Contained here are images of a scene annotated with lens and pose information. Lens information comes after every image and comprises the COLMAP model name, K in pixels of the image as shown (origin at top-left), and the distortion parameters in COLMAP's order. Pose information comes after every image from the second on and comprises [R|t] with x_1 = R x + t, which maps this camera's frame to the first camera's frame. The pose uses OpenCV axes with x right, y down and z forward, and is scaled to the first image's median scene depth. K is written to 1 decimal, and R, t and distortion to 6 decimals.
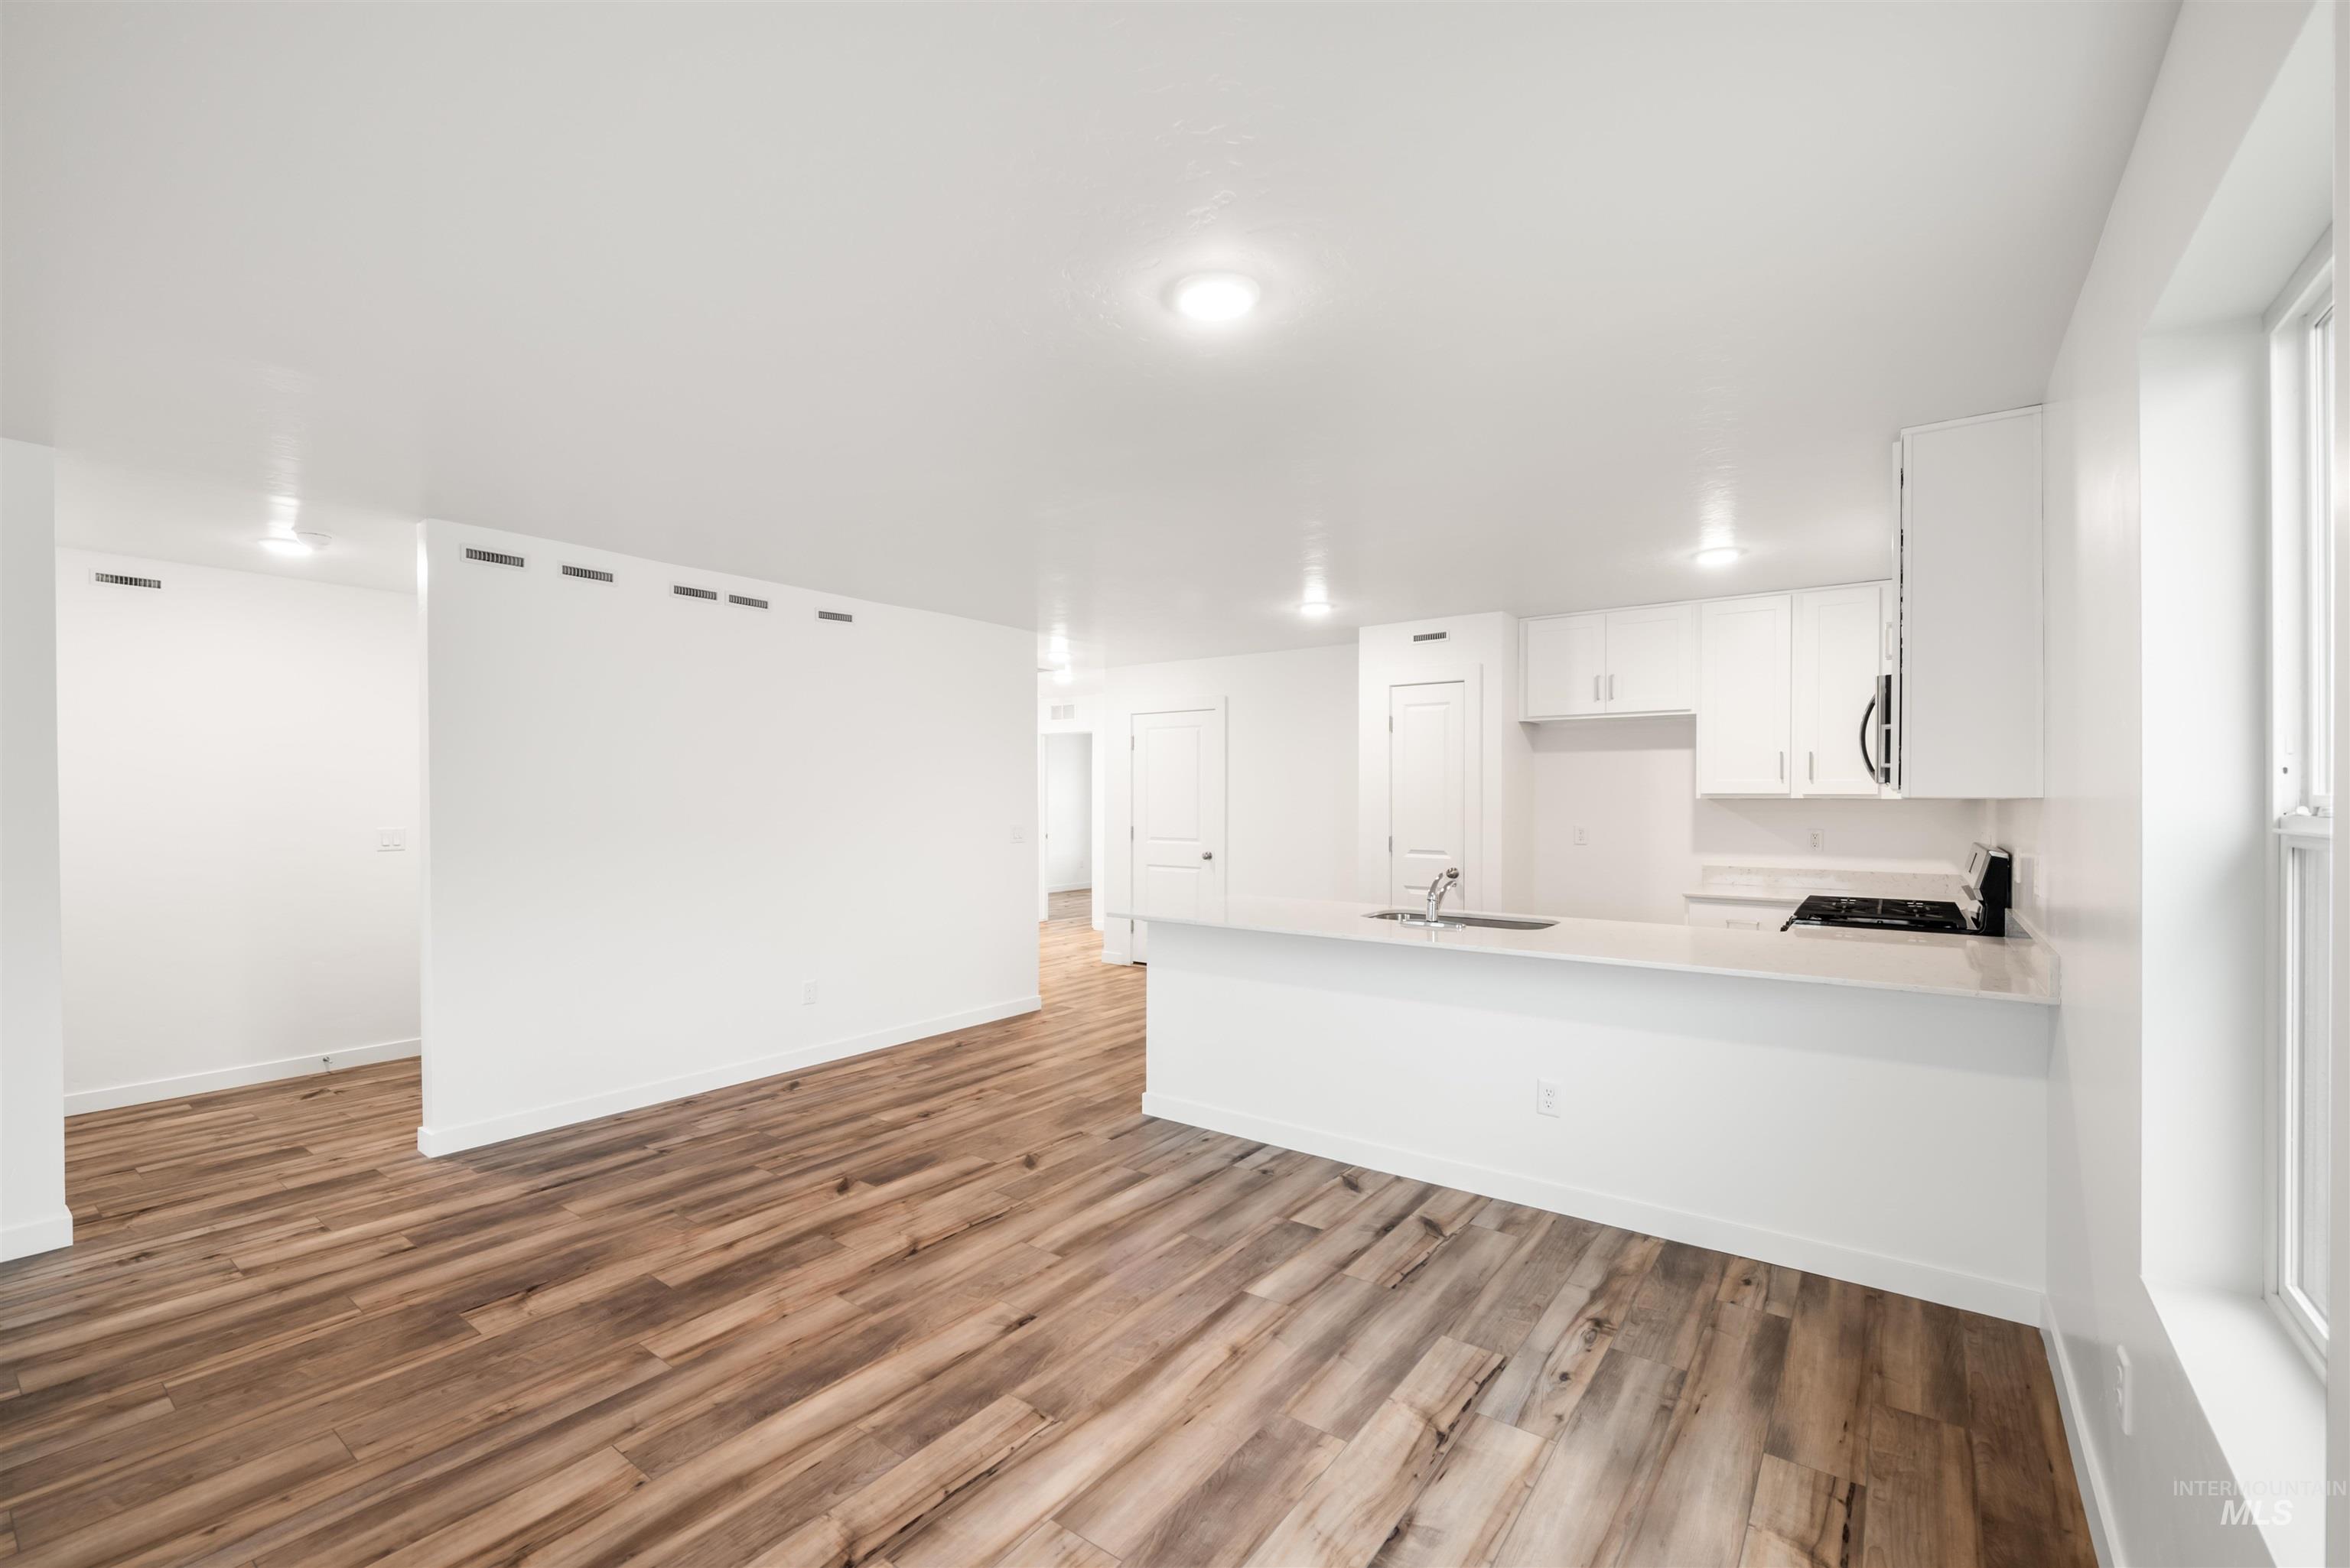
lens RADIAL K [[969.0, 0, 1177.0], [0, 969.0, 780.0], [0, 0, 1]] dist [0.000261, -0.004832]
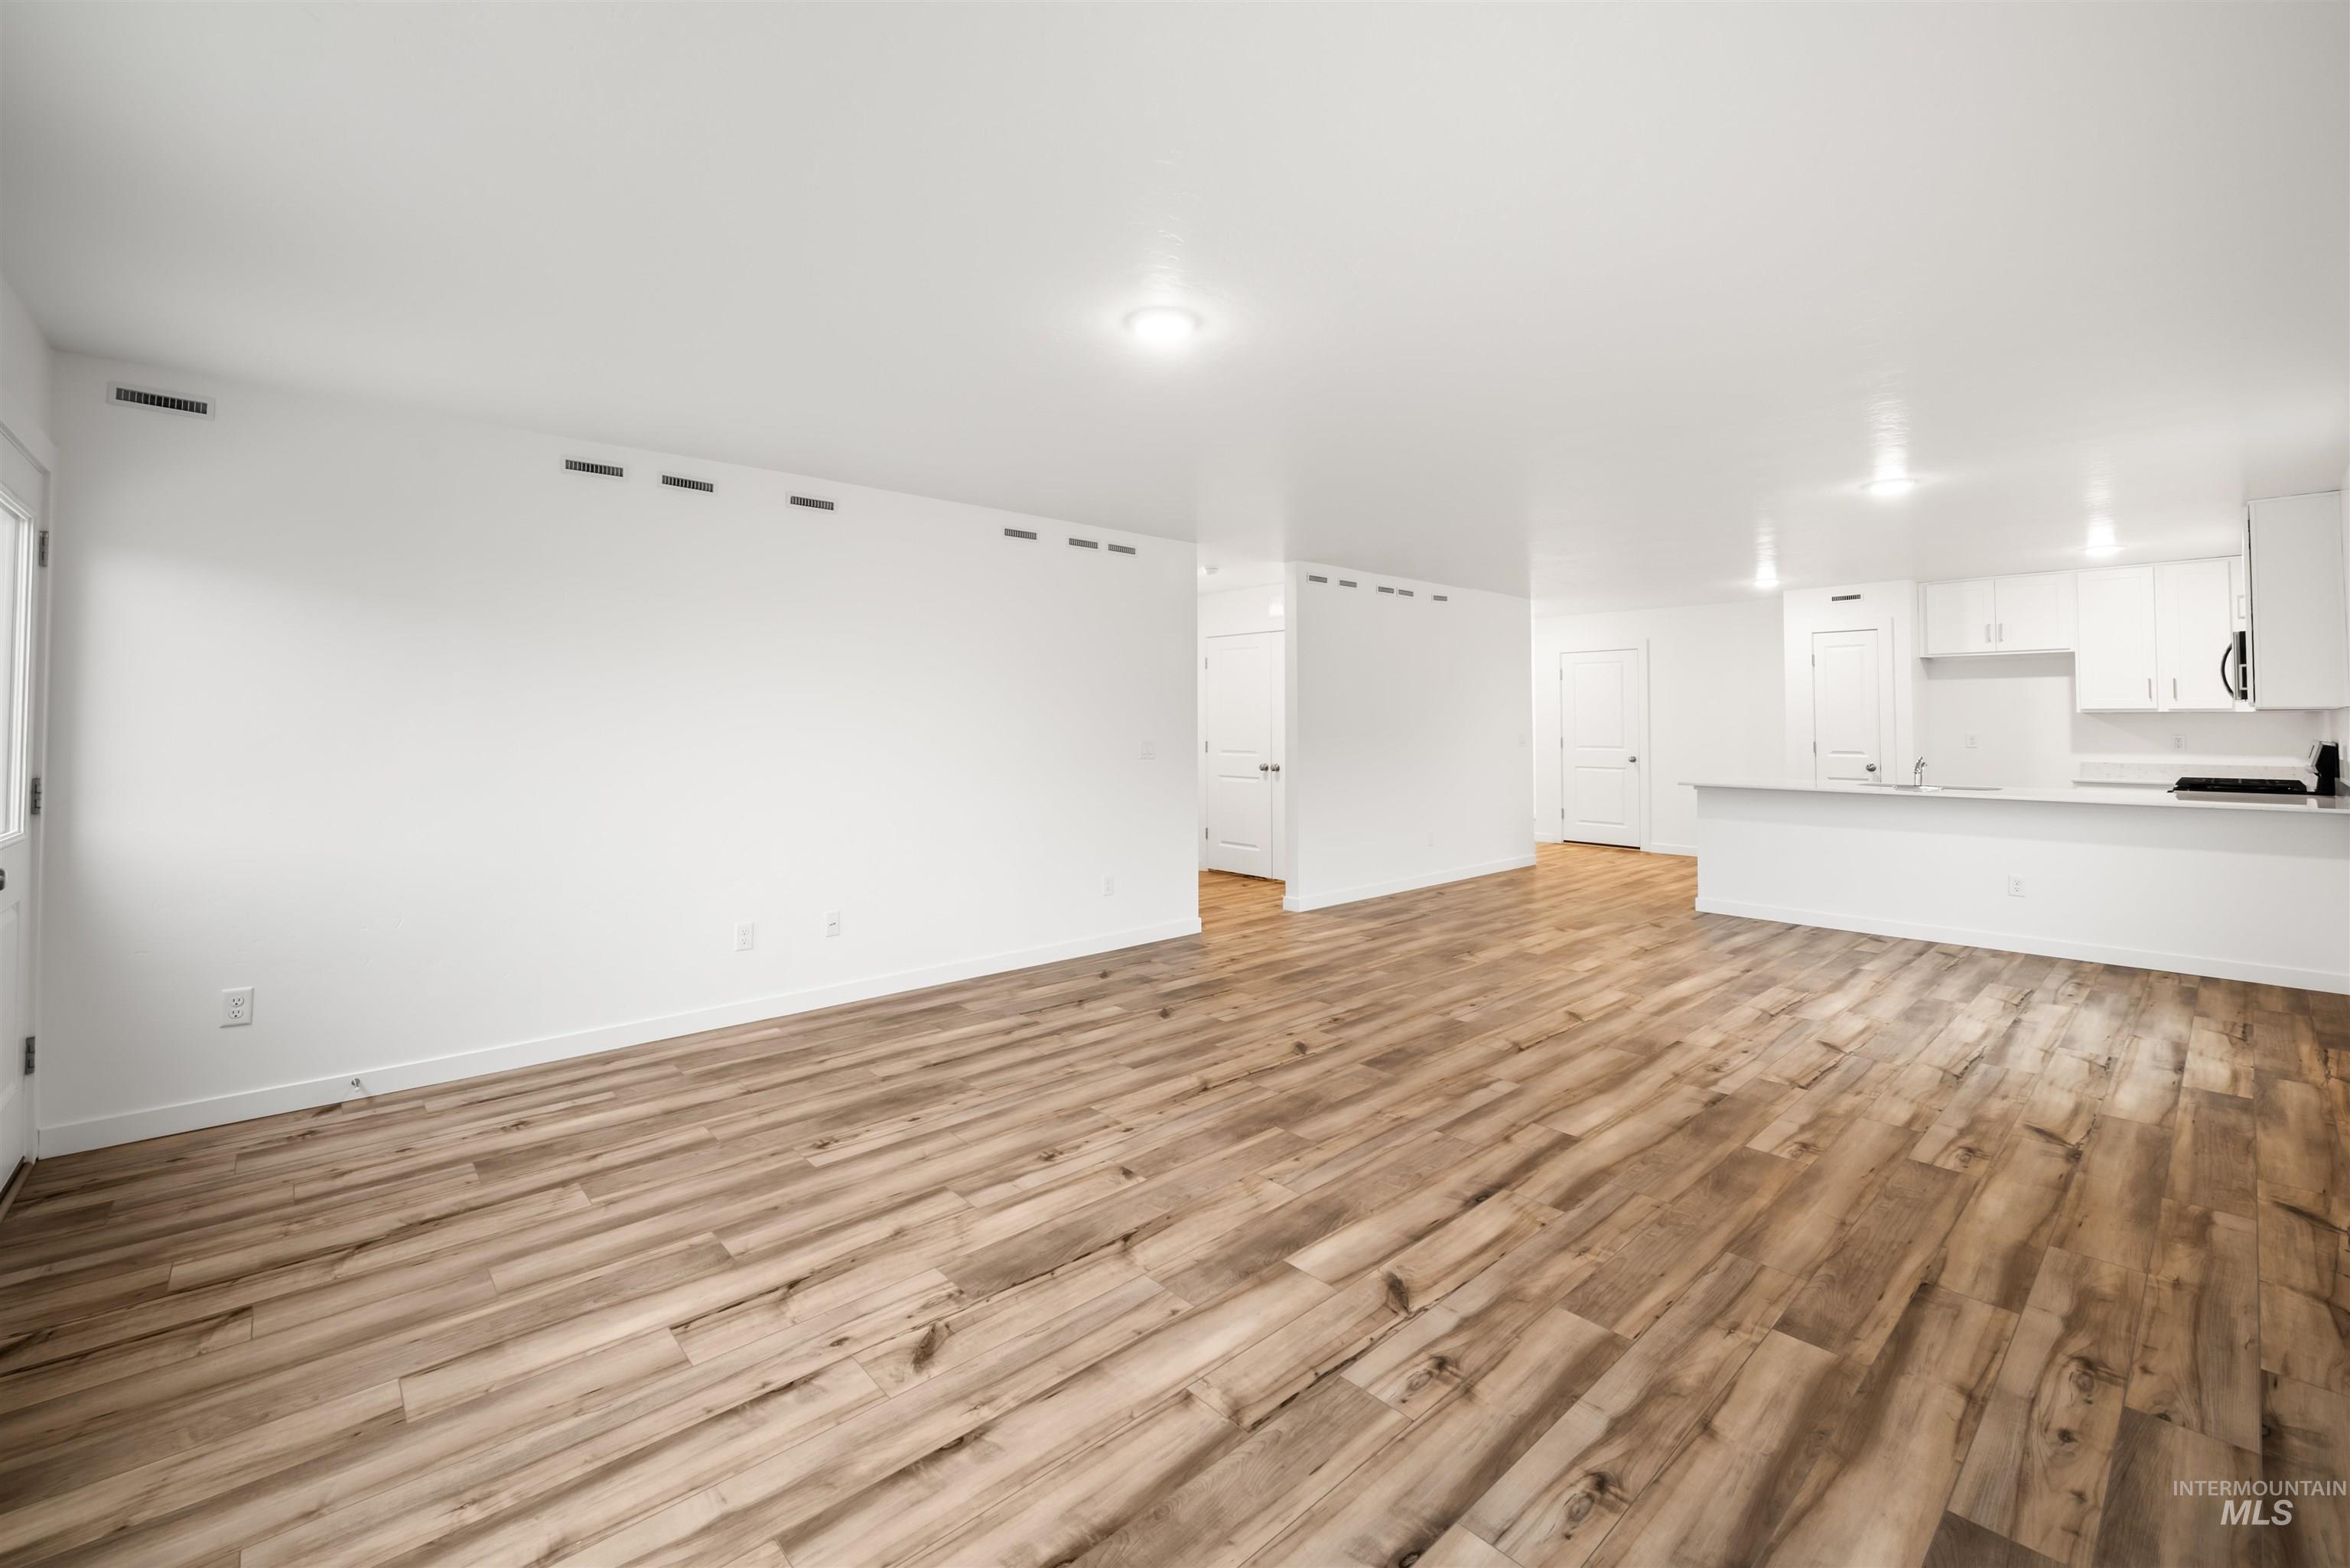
lens RADIAL K [[978.8, 0, 1110.3], [0, 978.8, 679.1], [0, 0, 1]] dist [-0.021674, 0.000137]
pose [[0.973808, -0.014590, -0.226904, -0.719868], [0.008754, 0.999605, -0.026704, -0.005607], [0.227204, 0.024018, 0.973551, -0.933220]]
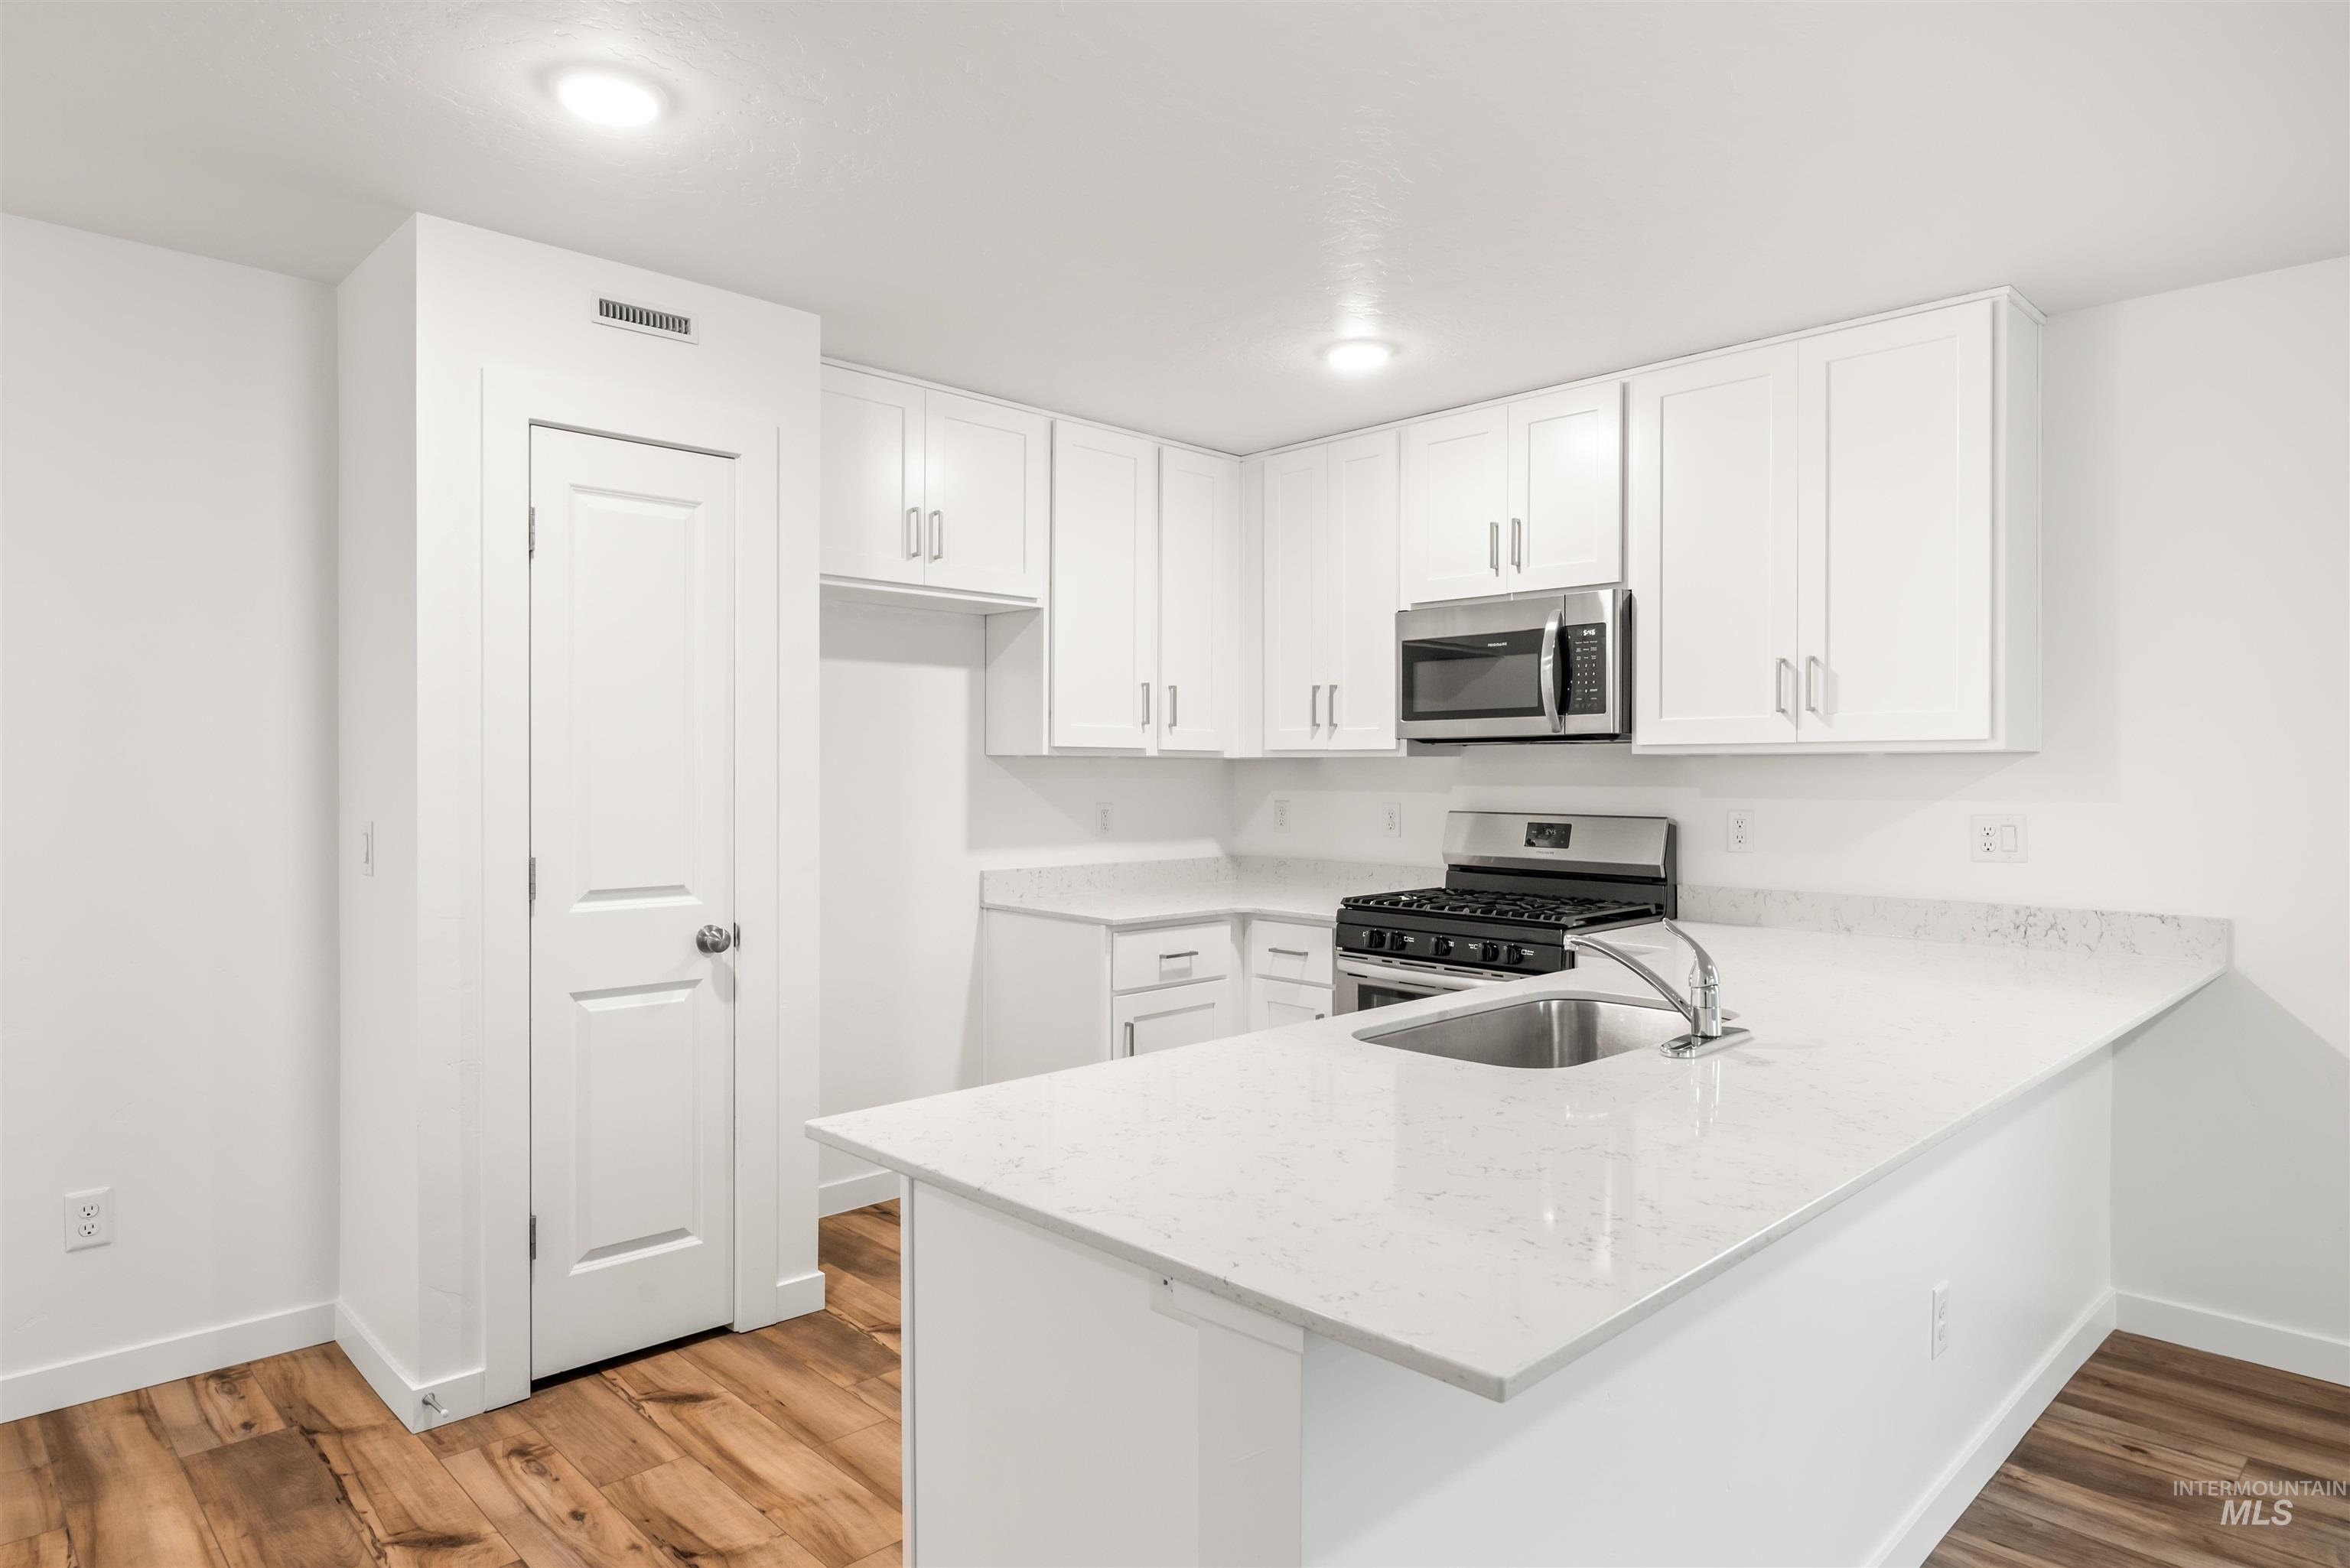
lens RADIAL K [[1350.8, 0, 1169.4], [0, 1350.8, 796.8], [0, 0, 1]] dist [-0.001384, -0.000832]
pose [[0.164005, -0.018312, 0.986289, -0.359662], [-0.024280, 0.999450, 0.022594, 0.035376], [-0.986161, -0.027652, 0.163471, 1.176660]]
